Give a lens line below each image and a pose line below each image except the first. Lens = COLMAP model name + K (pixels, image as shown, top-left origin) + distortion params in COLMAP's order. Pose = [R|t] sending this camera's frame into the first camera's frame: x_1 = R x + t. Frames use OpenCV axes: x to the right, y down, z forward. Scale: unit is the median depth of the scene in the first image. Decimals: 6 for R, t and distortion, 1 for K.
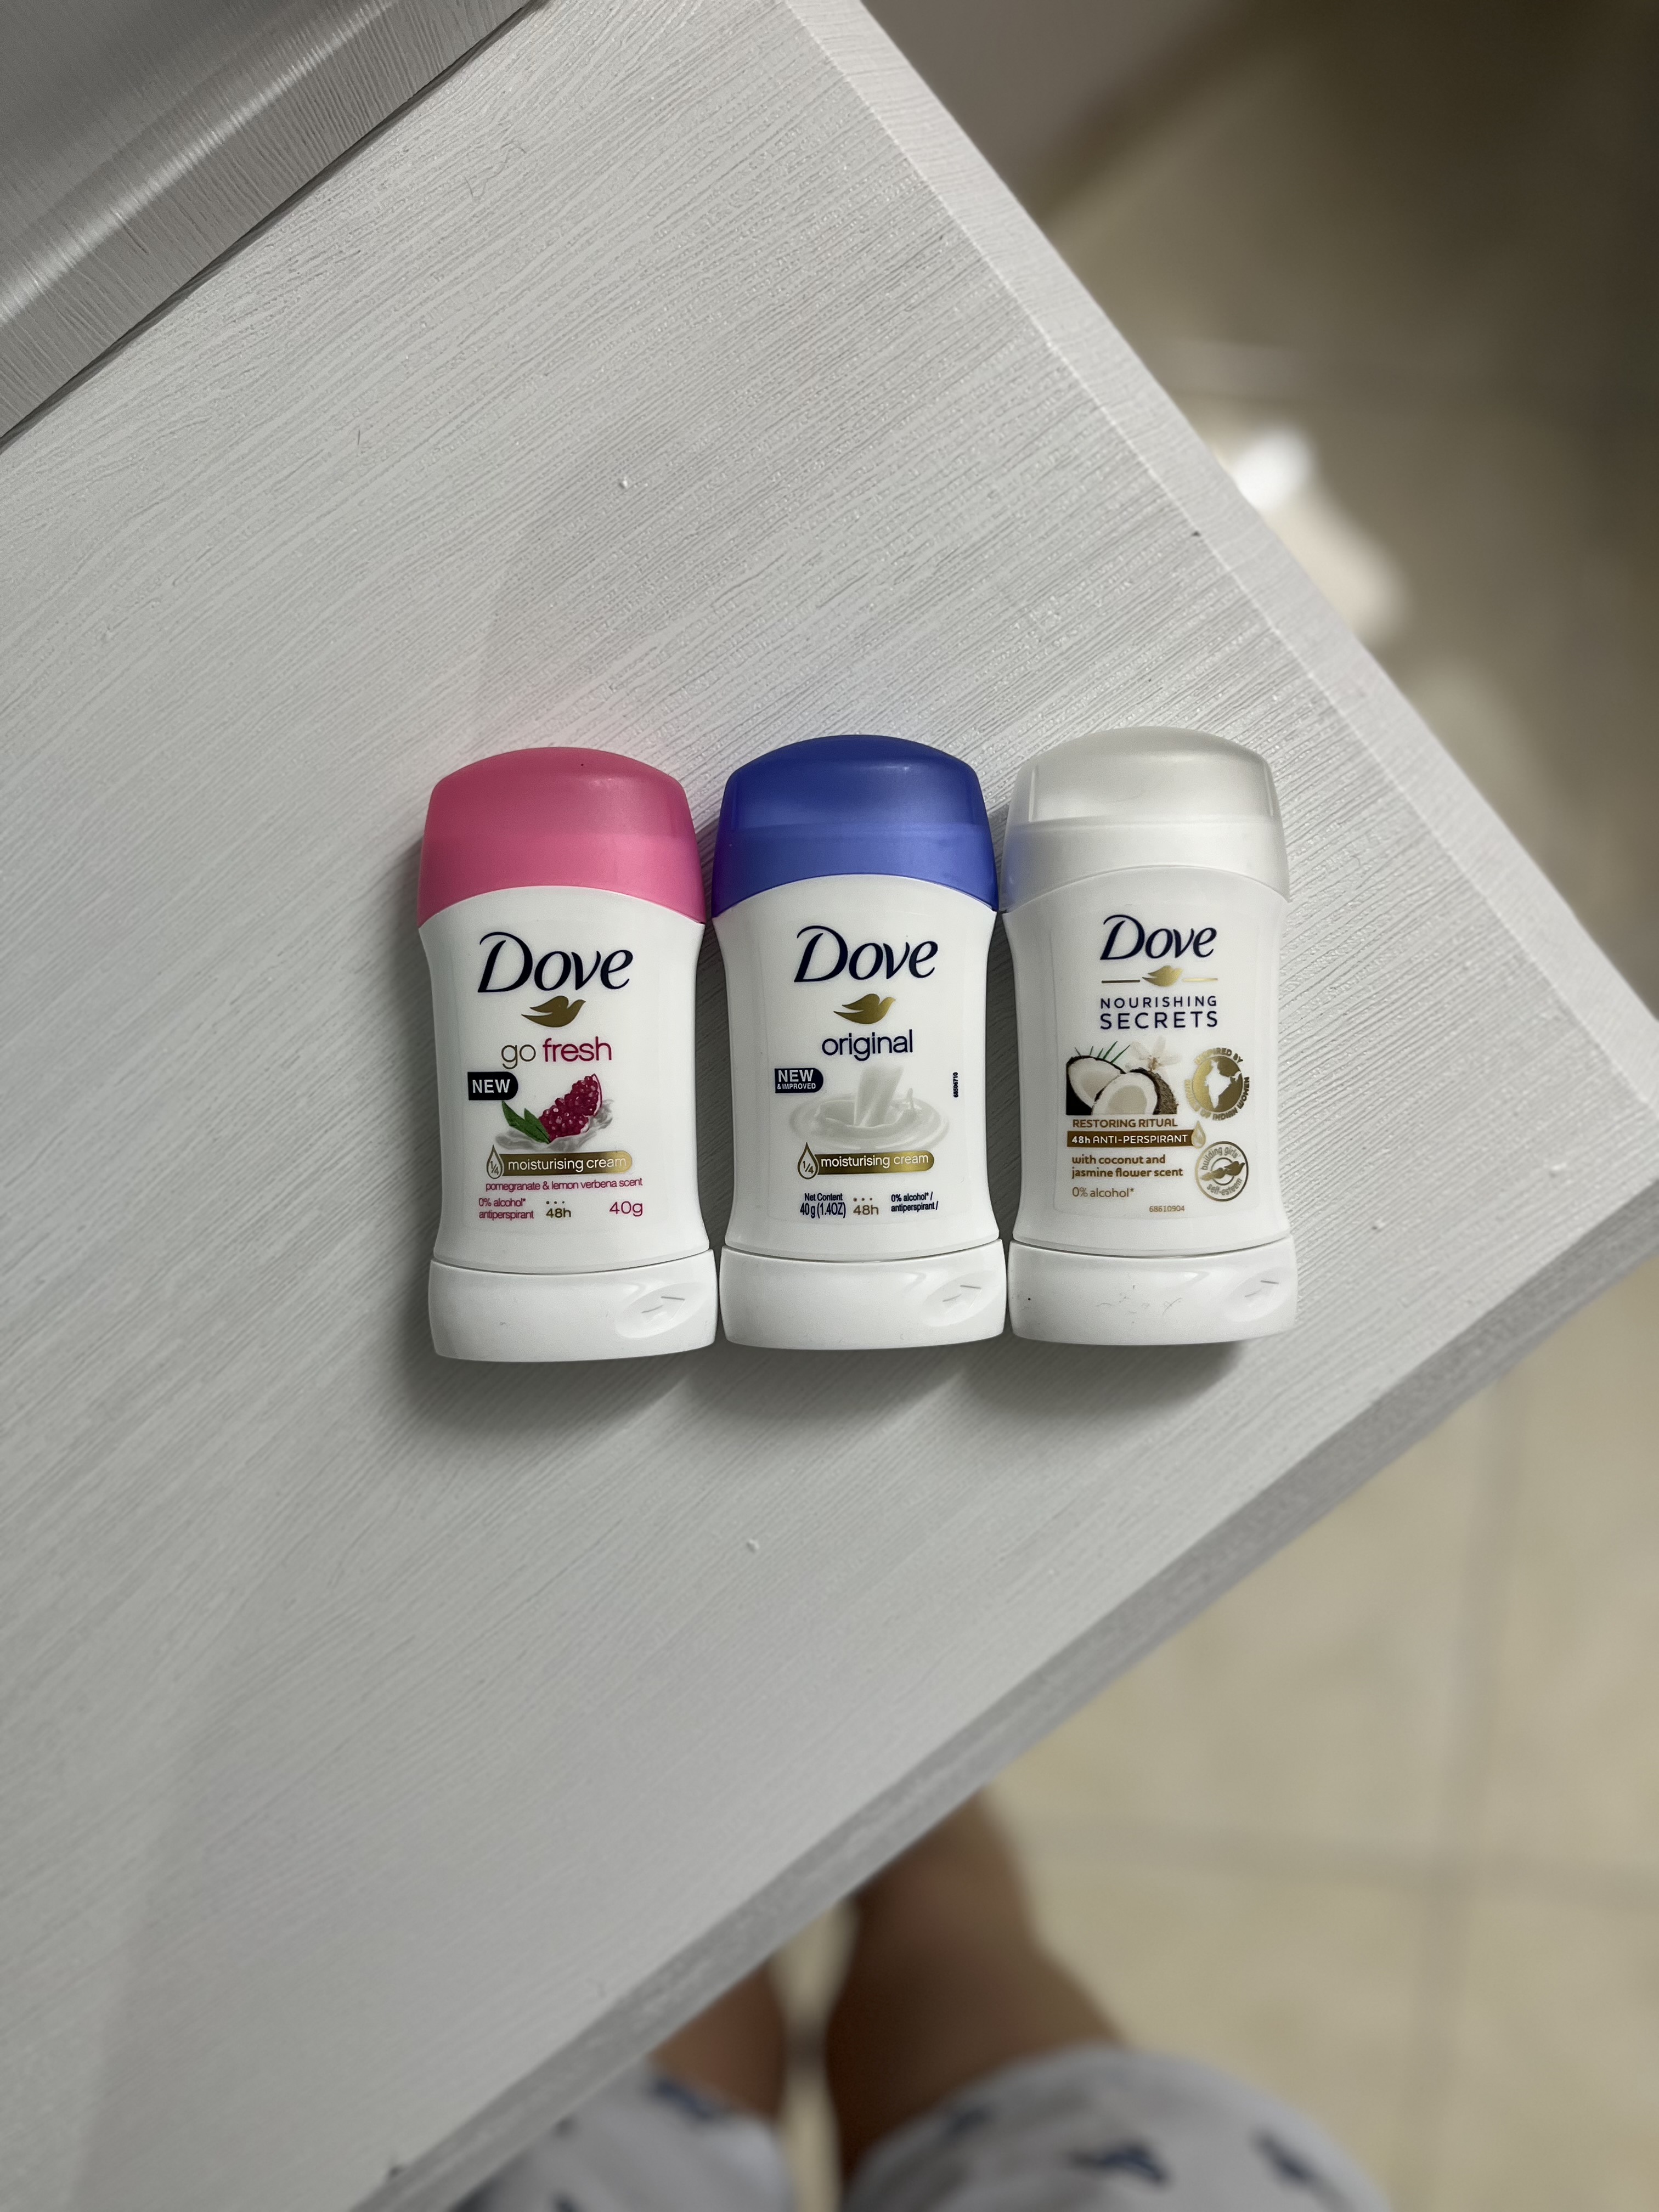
lens RADIAL K [[1667.7, 0, 825.2], [0, 1667.7, 1101.5], [0, 0, 1]] dist [0.016800, -0.040697]
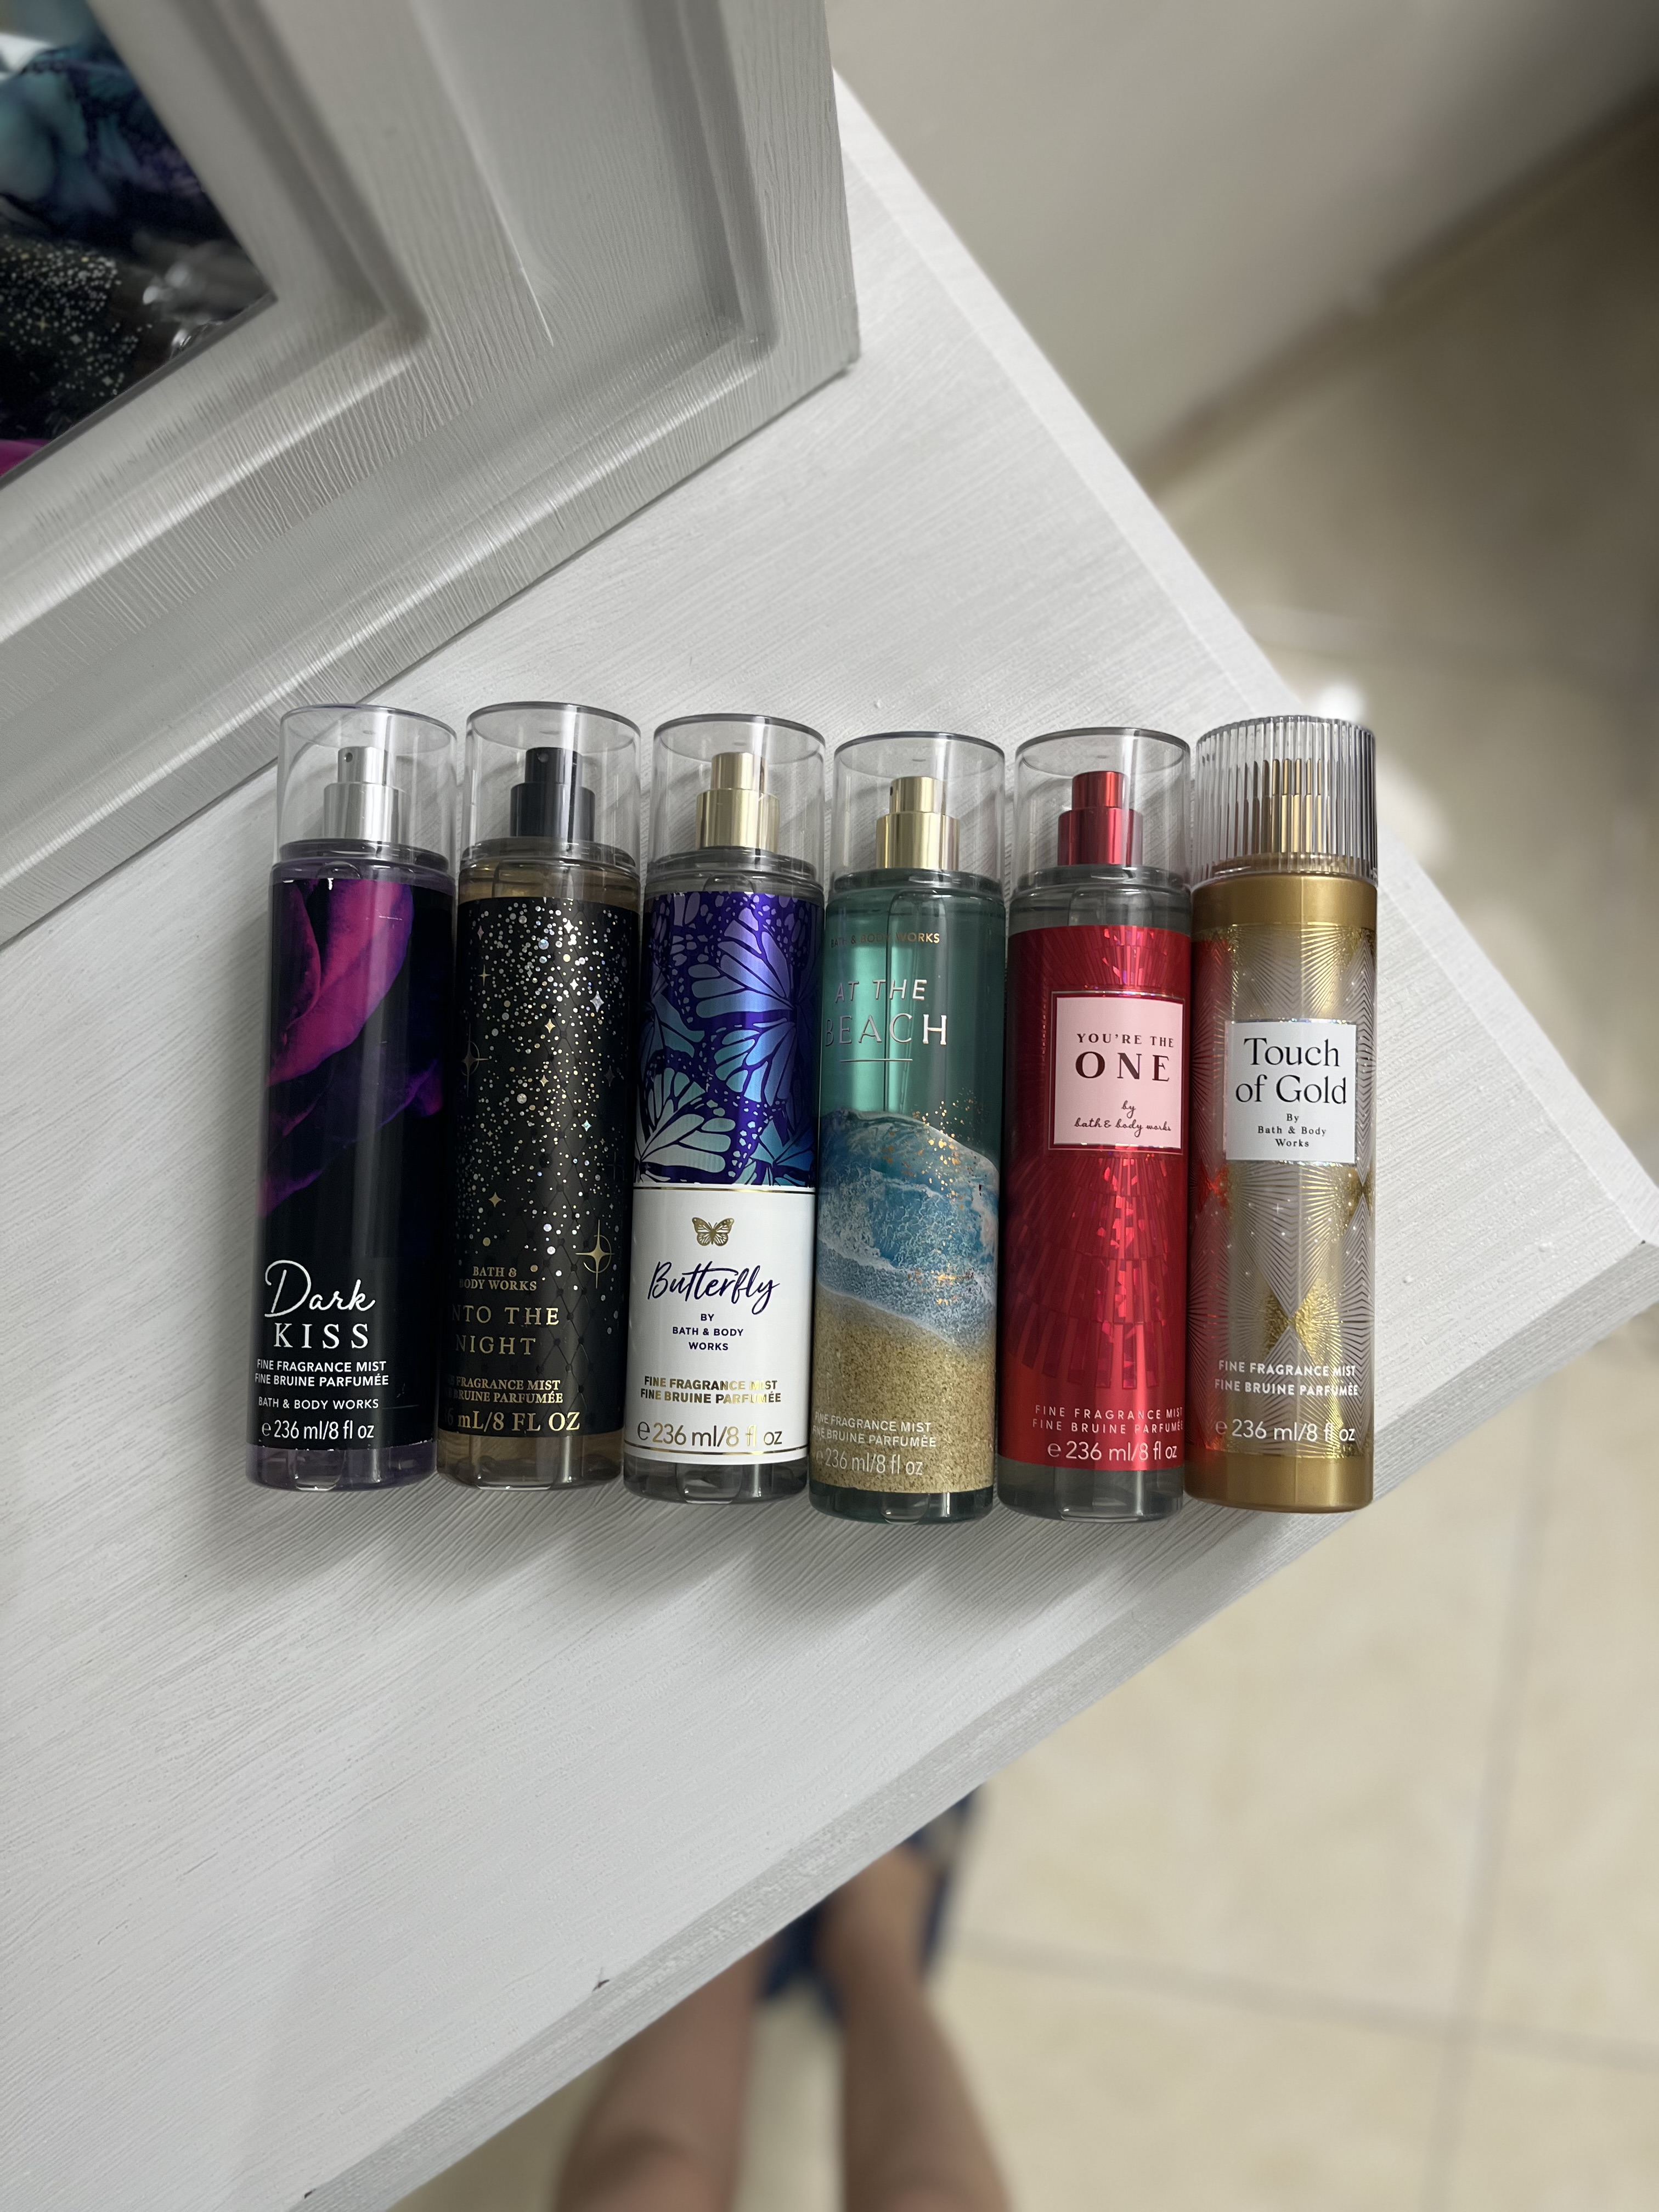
lens RADIAL K [[1636.3, 0, 836.0], [0, 1636.3, 1117.4], [0, 0, 1]] dist [-0.002065, 0.002208]
pose [[0.997496, 0.065946, -0.025540, -0.097105], [-0.068335, 0.991794, -0.108053, 0.119616], [0.018205, 0.109528, 0.993817, -0.313595]]
